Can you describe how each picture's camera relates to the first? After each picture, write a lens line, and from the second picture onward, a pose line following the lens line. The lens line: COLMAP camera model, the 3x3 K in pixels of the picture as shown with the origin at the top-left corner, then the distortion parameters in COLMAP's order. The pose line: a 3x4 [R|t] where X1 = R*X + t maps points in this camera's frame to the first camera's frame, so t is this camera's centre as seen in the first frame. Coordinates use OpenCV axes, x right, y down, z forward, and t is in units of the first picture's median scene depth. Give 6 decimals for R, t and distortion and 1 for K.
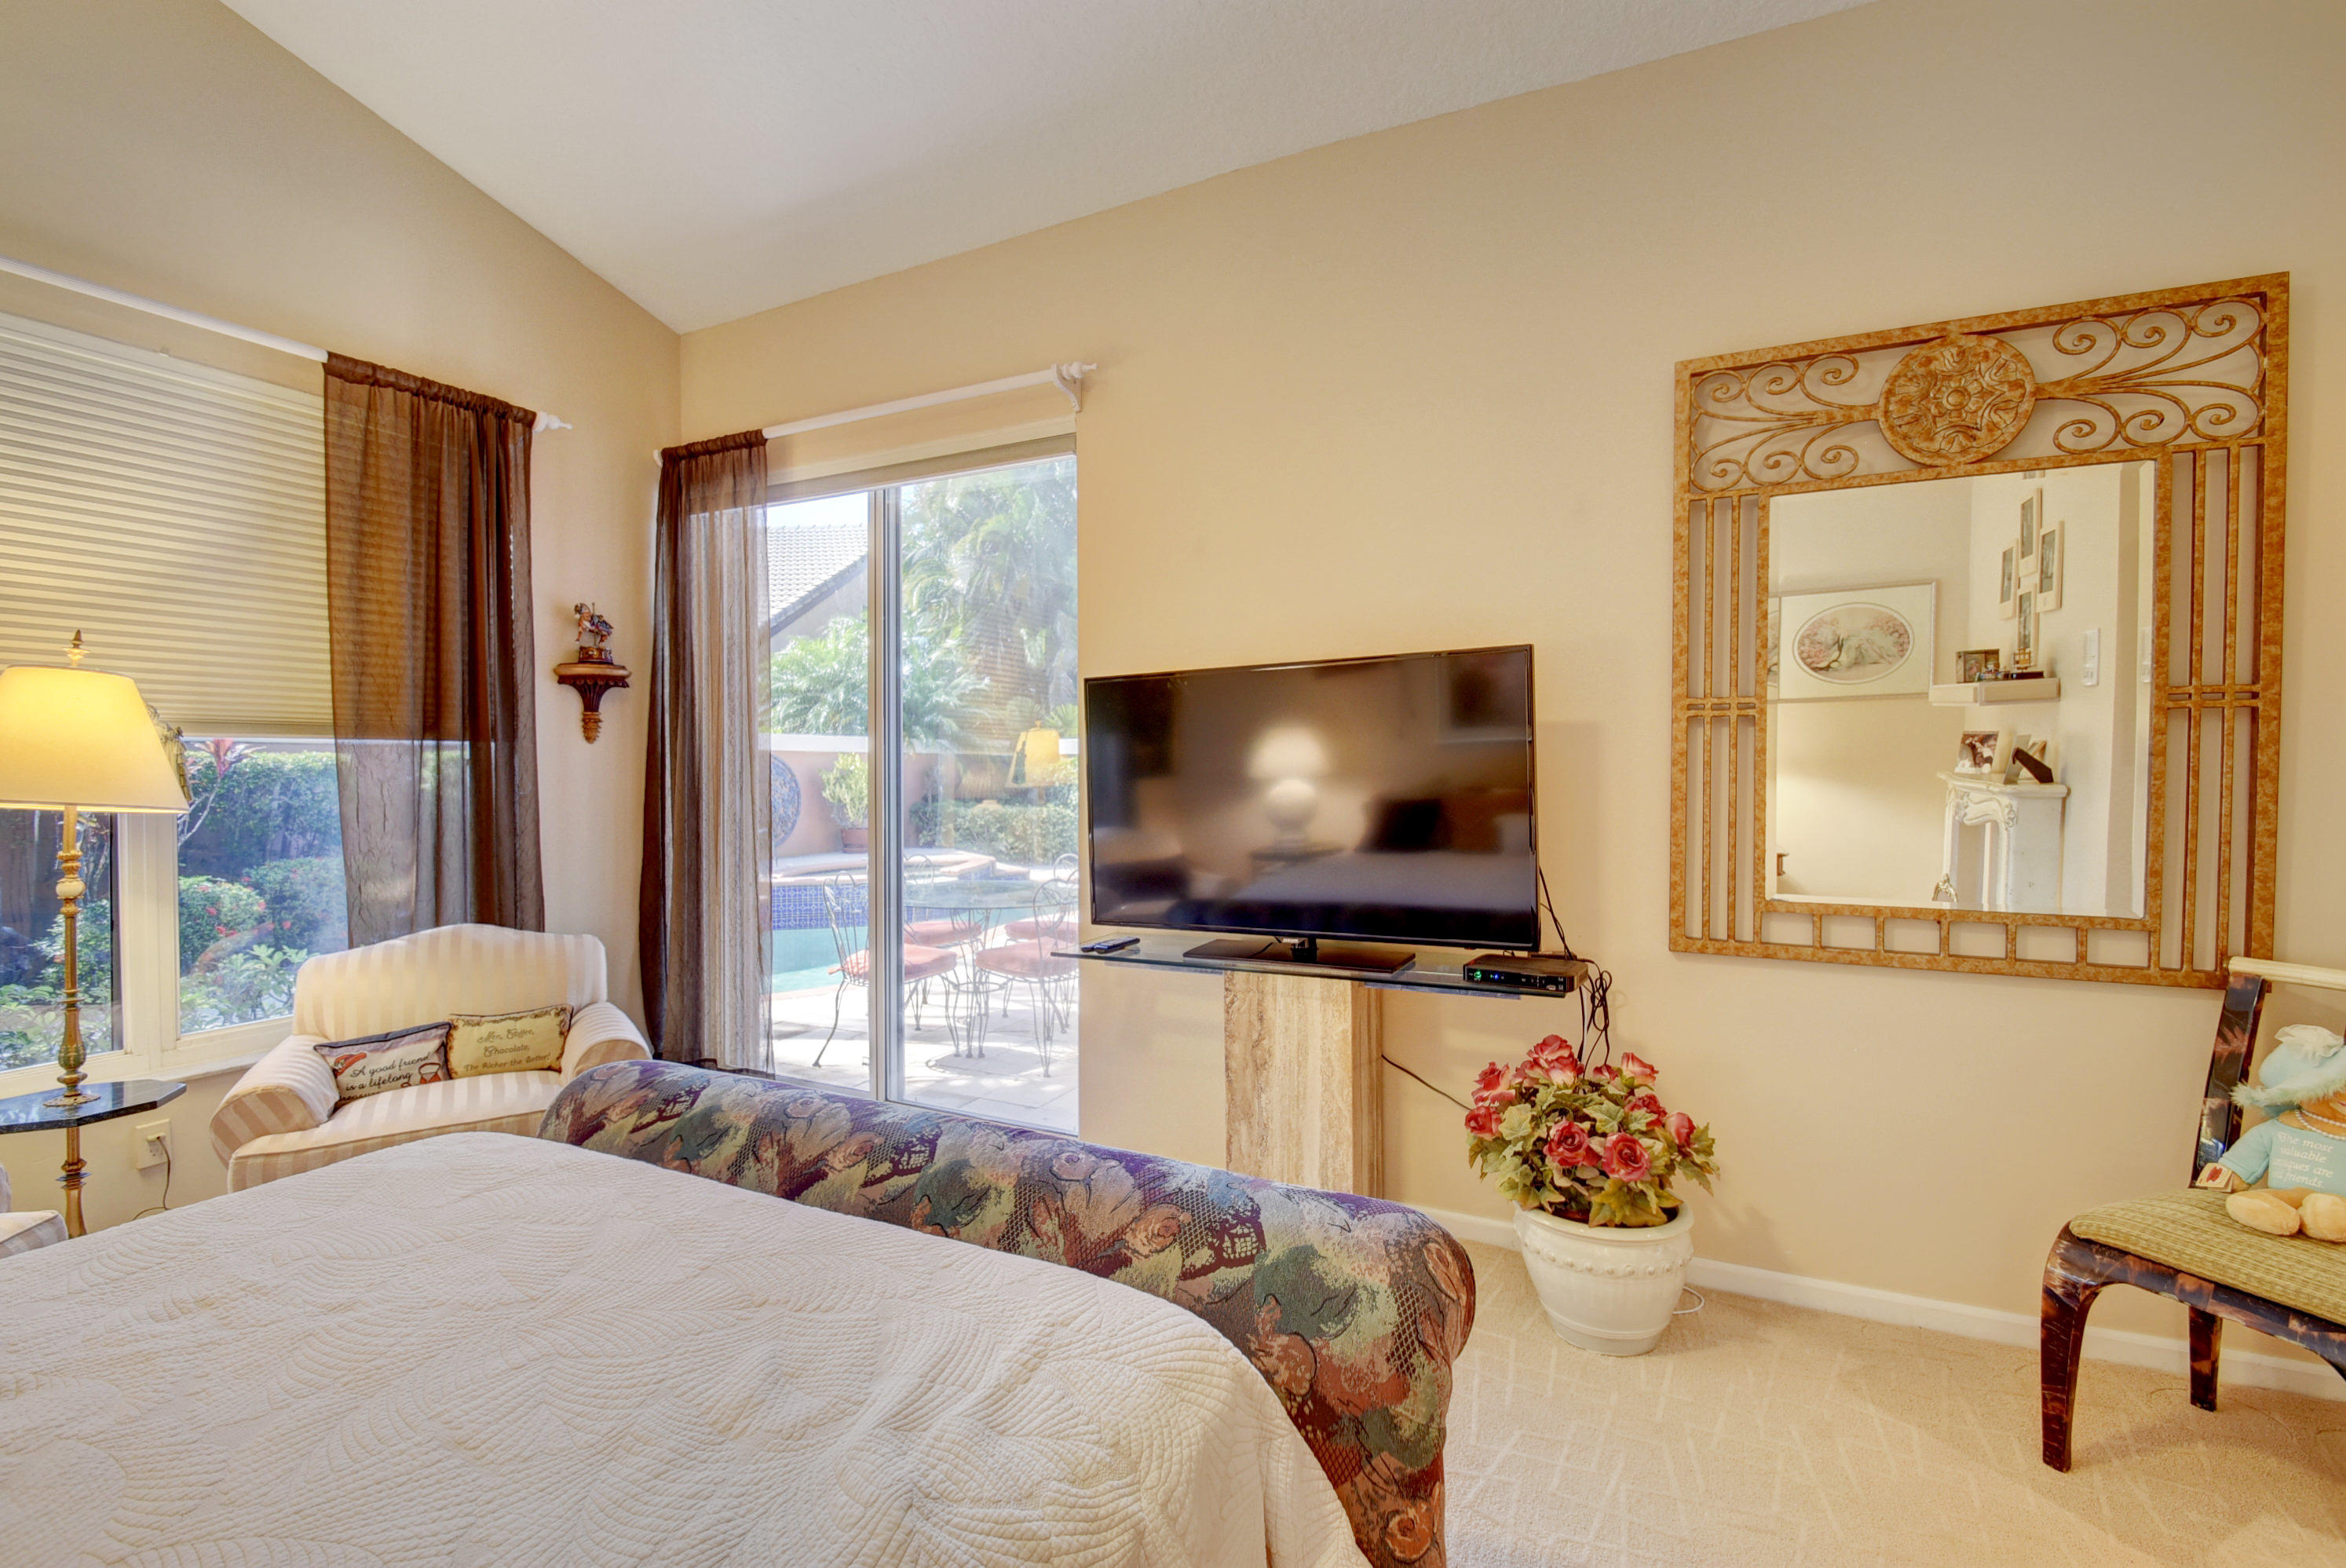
lens RADIAL K [[1034.1, 0, 1163.5], [0, 1034.1, 779.6], [0, 0, 1]] dist [0.009022, -0.014034]
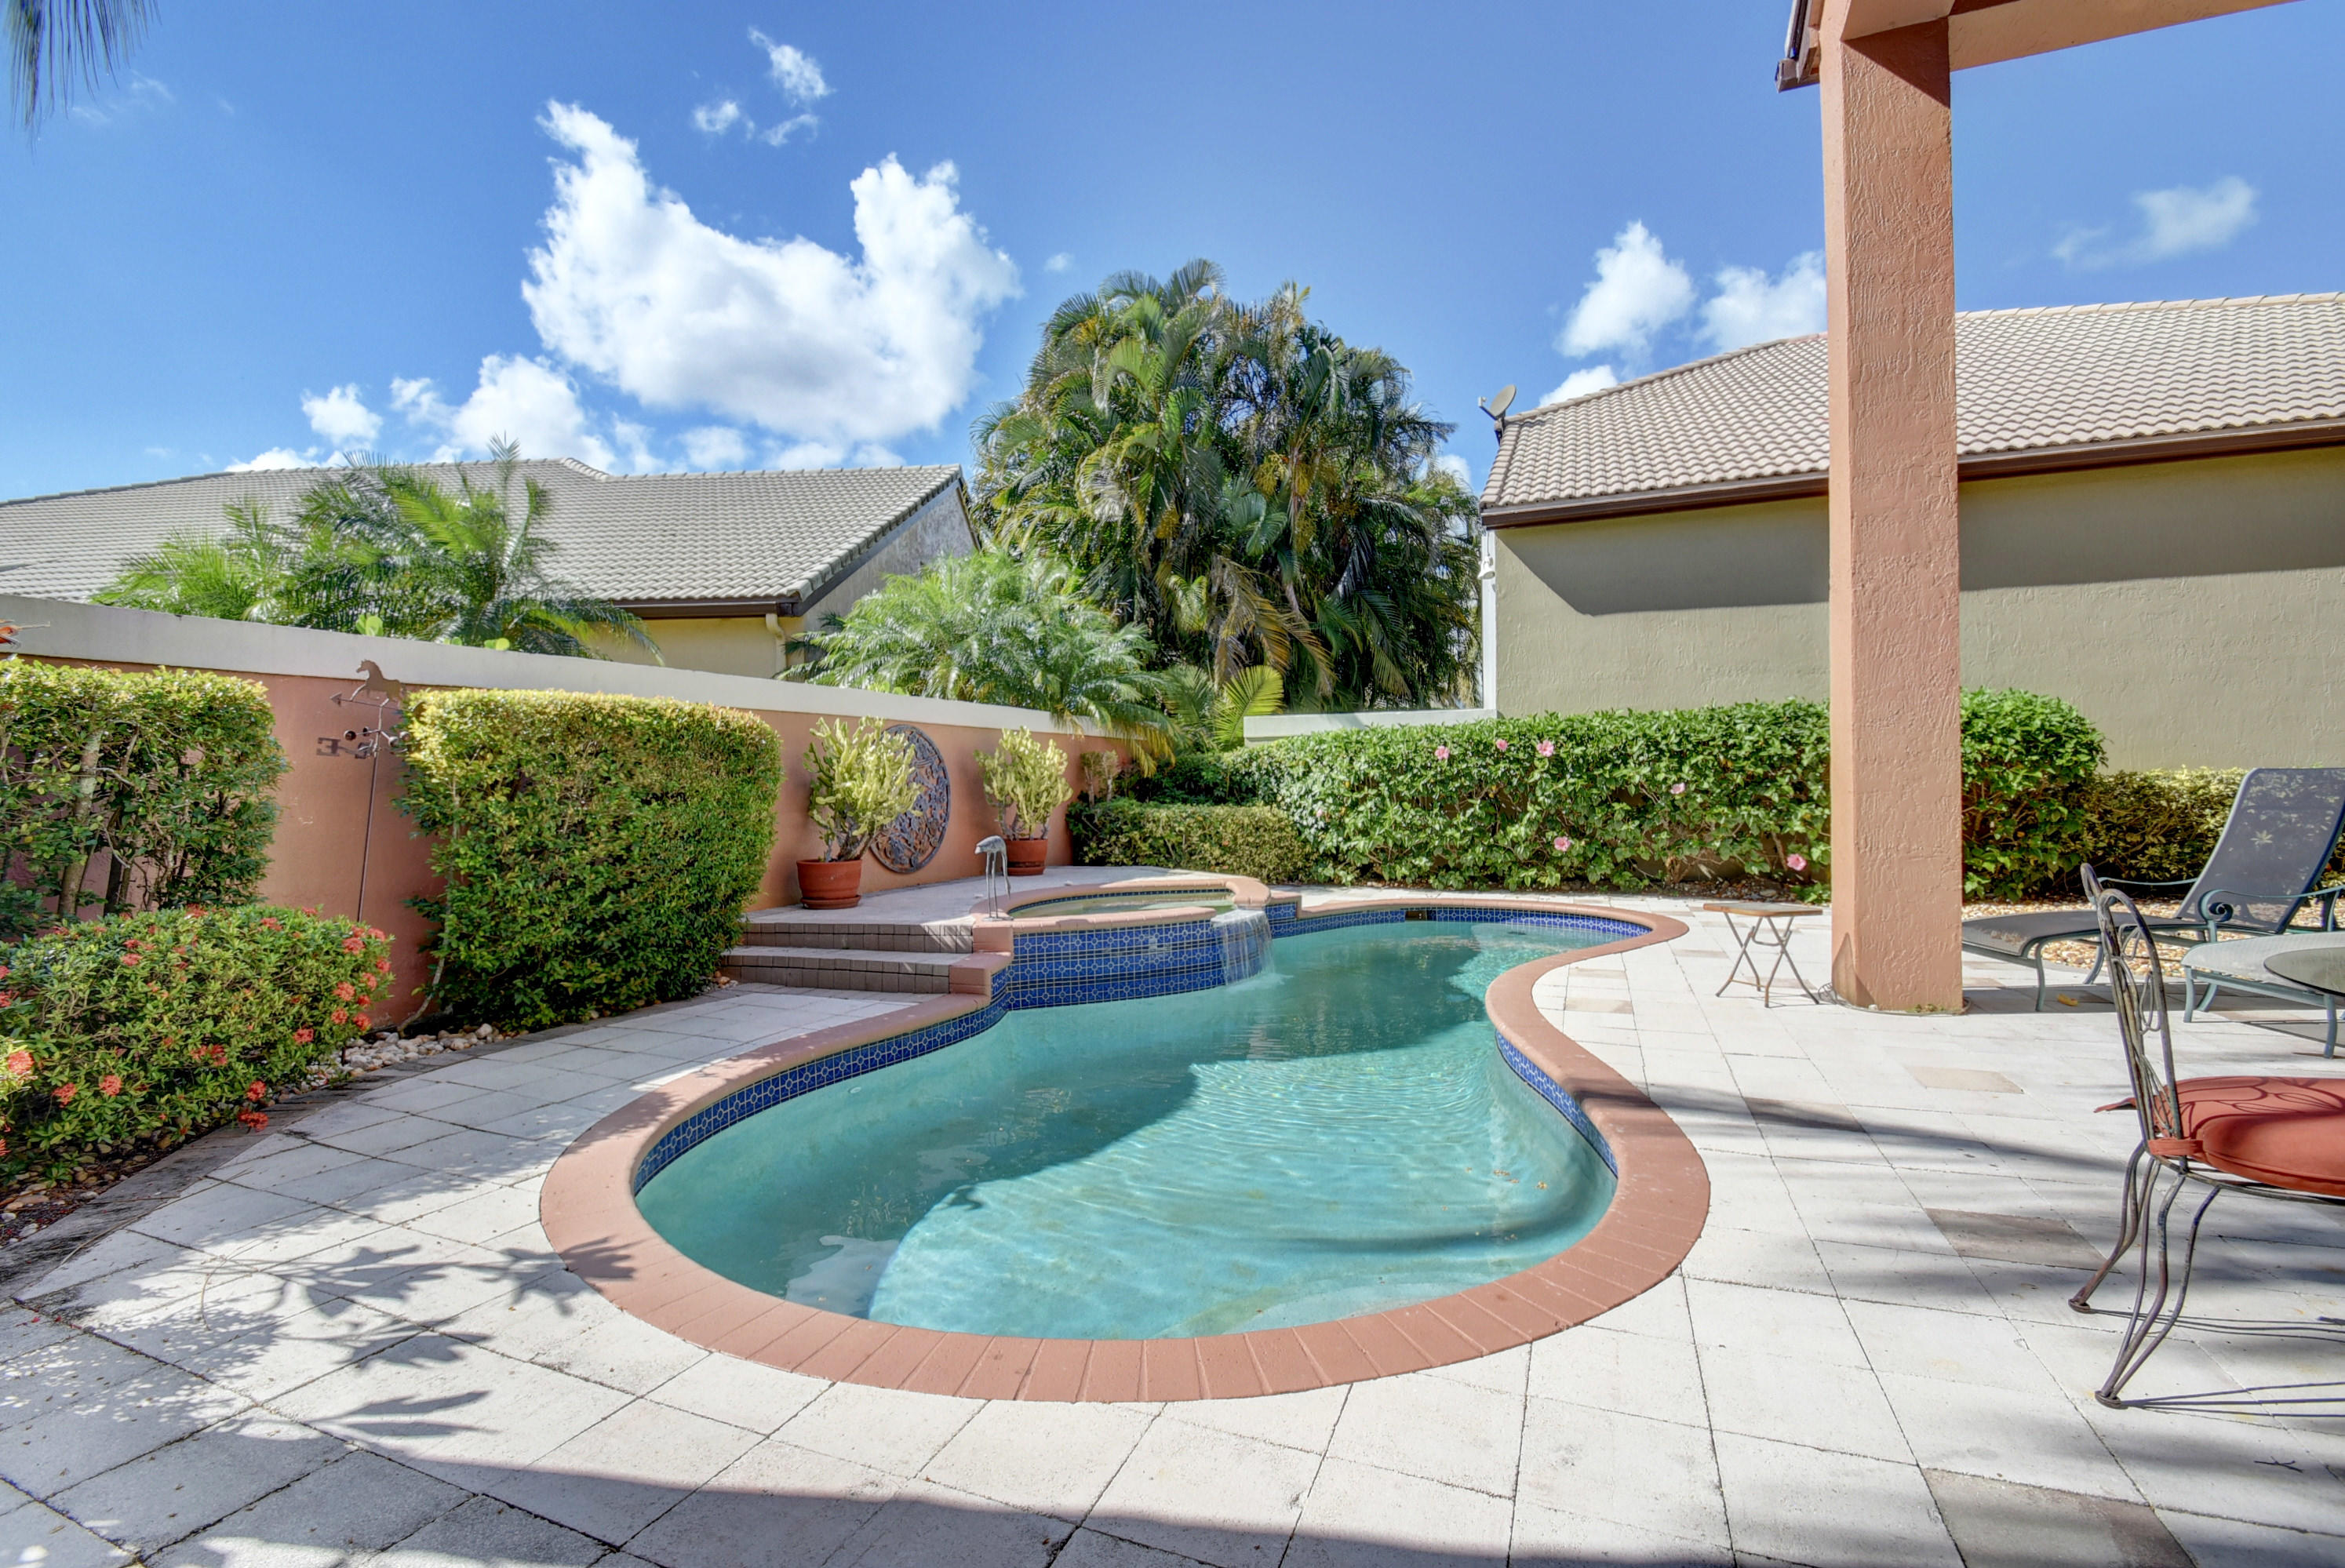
lens RADIAL K [[1033.5, 0, 1163.0], [0, 1033.5, 779.6], [0, 0, 1]] dist [0.009022, -0.014034]
pose [[0.996948, -0.011713, 0.077189, -0.432215], [0.012900, 0.999806, -0.014890, 0.032453], [-0.077000, 0.015841, 0.996905, 0.521909]]
